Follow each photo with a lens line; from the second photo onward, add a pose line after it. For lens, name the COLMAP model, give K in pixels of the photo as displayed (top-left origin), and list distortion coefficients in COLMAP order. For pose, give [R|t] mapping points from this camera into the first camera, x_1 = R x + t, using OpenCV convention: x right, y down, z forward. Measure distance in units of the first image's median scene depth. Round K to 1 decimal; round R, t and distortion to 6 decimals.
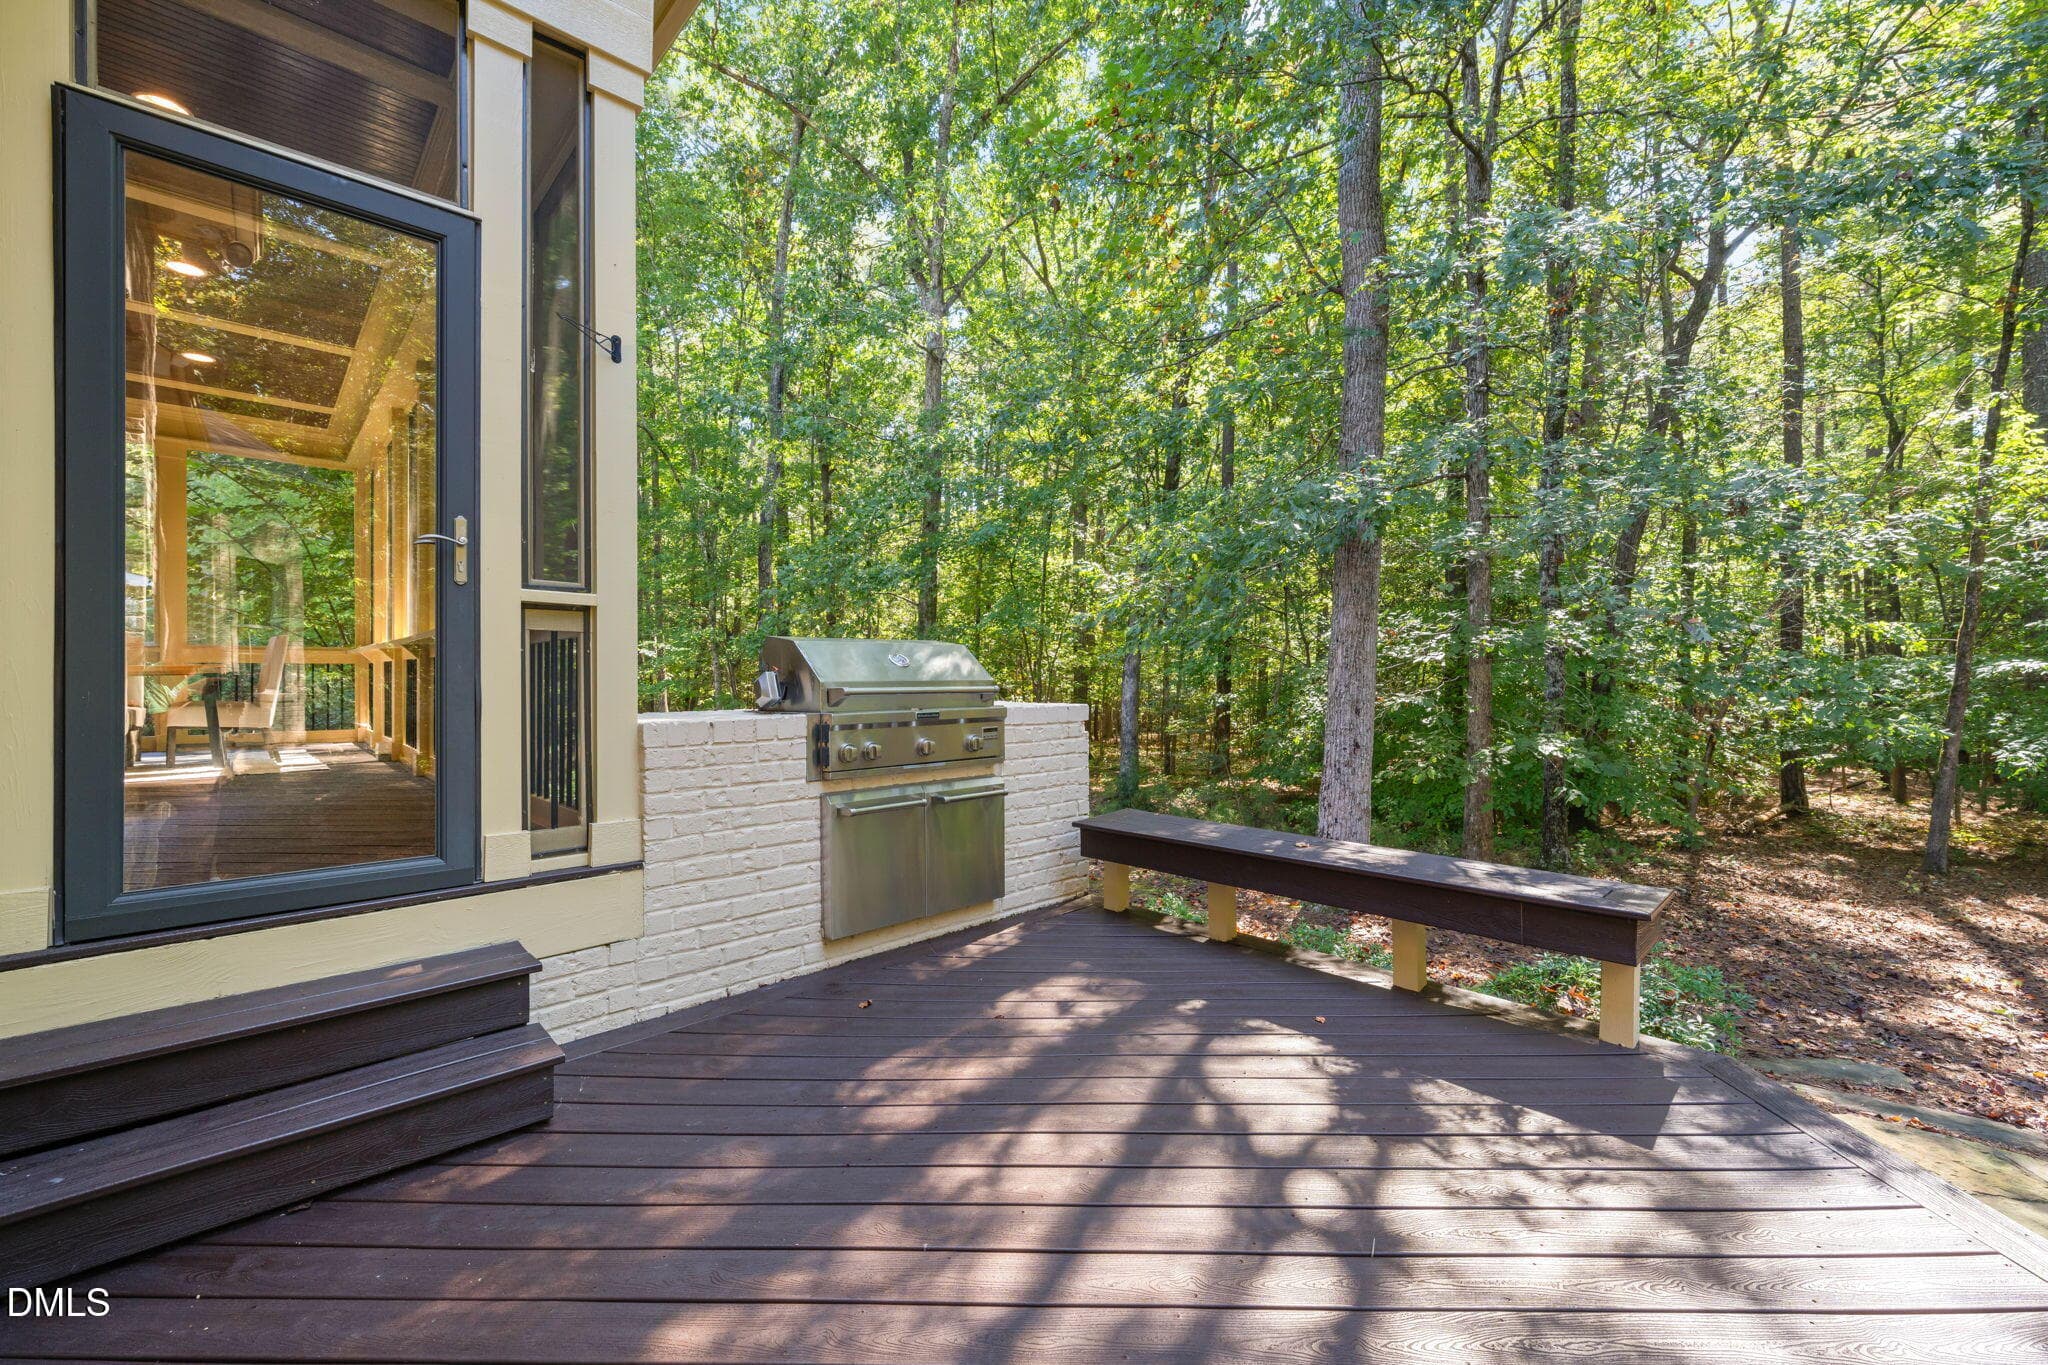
lens RADIAL K [[805.4, 0, 1024.0], [0, 805.4, 682.5], [0, 0, 1]] dist [0.012827, 0.000006]
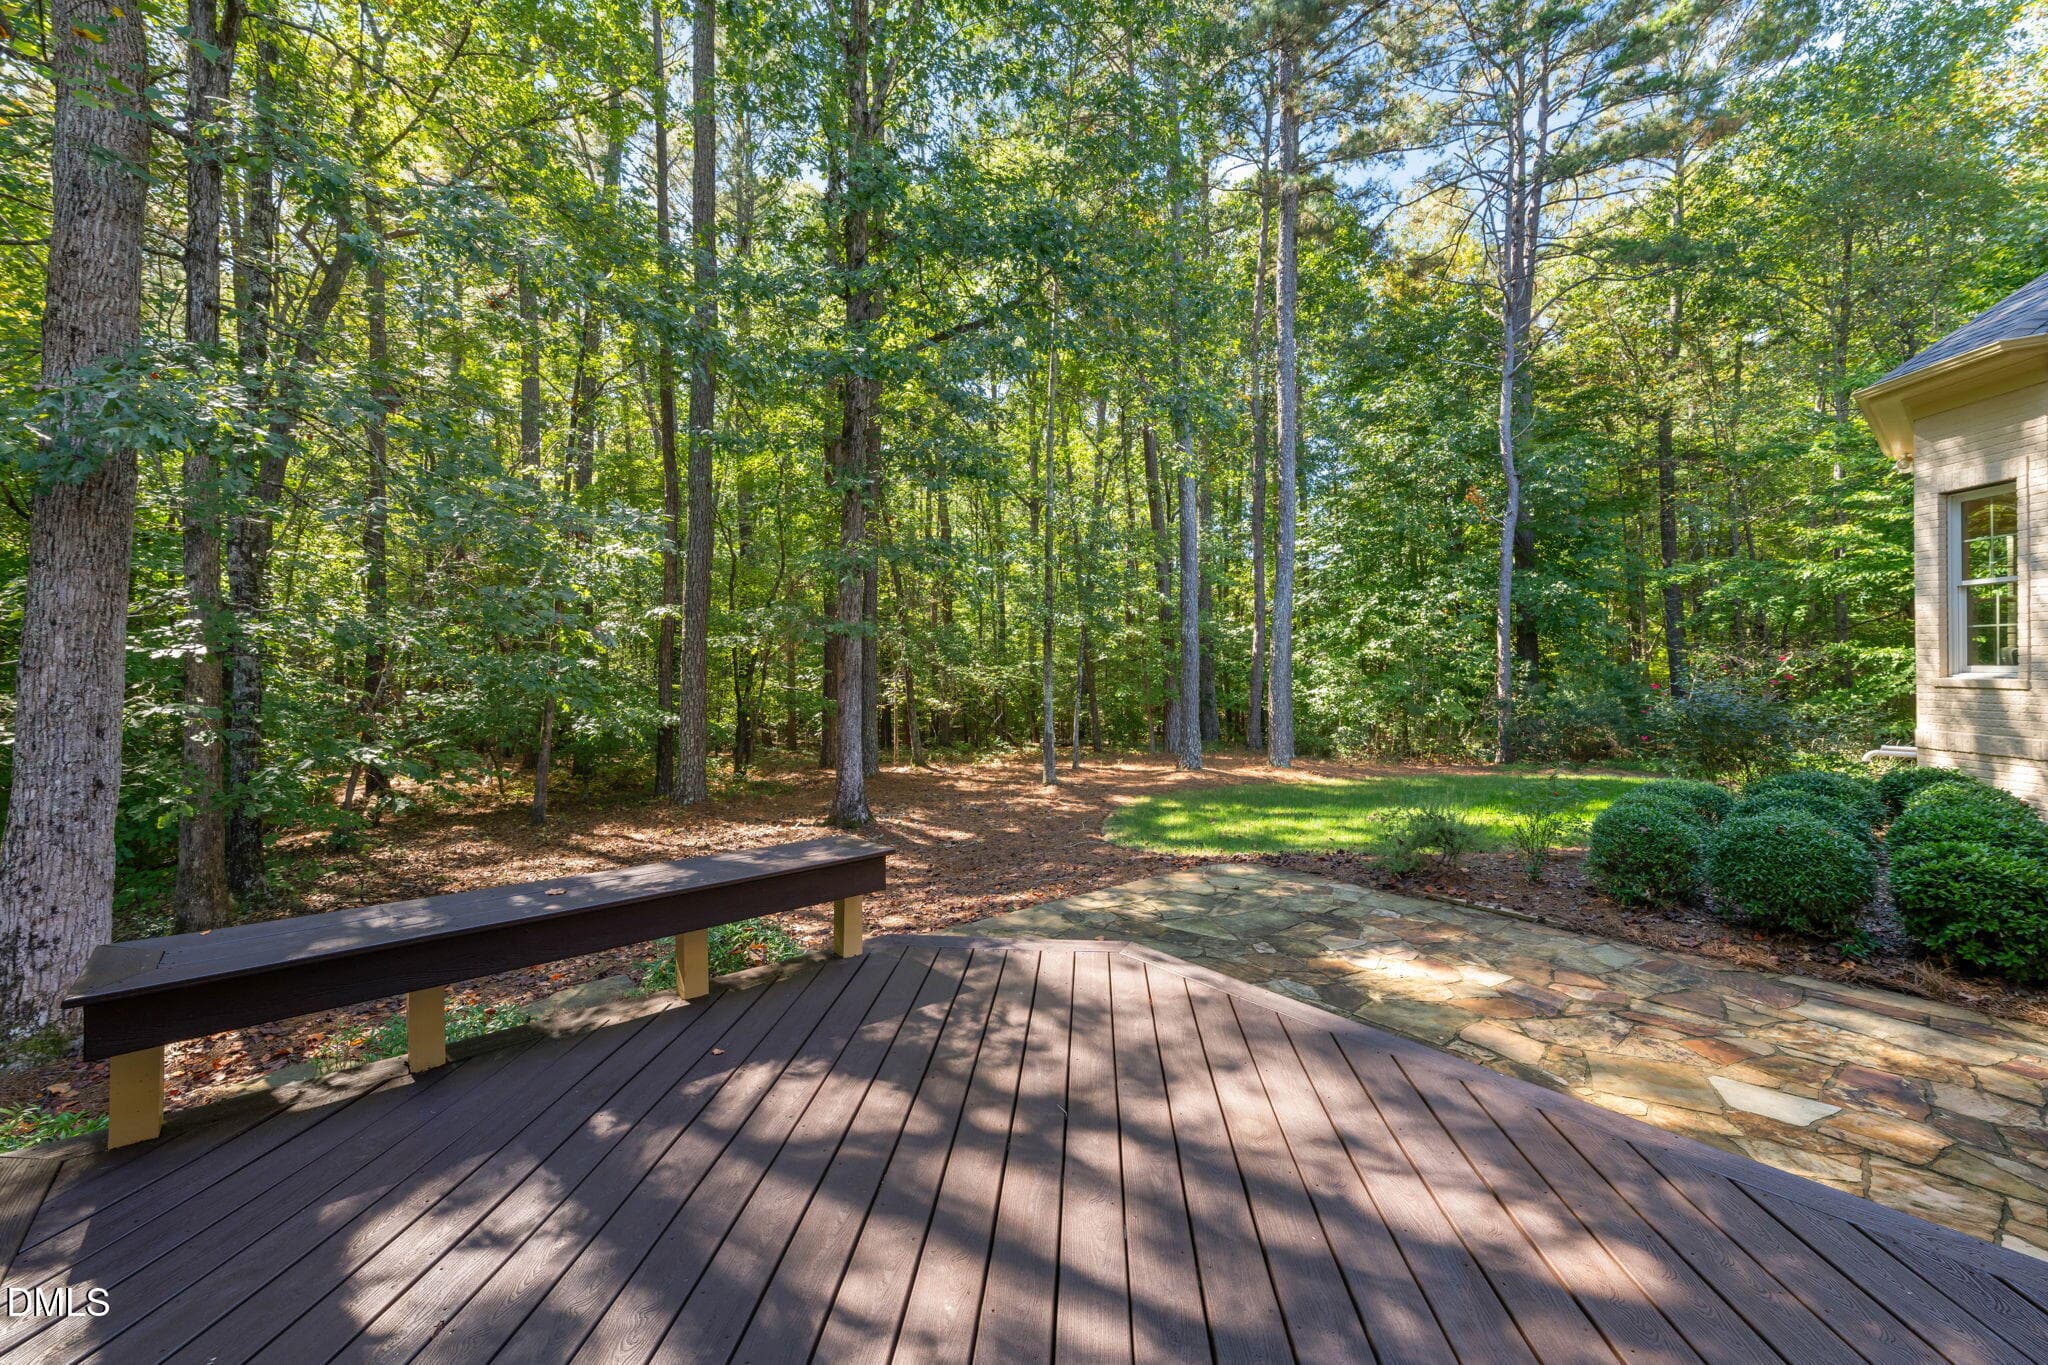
lens RADIAL K [[805.4, 0, 1024.0], [0, 805.4, 682.5], [0, 0, 1]] dist [0.012827, 0.000006]
pose [[0.068081, -0.012180, 0.997605, -0.645309], [0.003245, 0.999923, 0.011986, -0.034769], [-0.997675, 0.002421, 0.068115, 0.661106]]
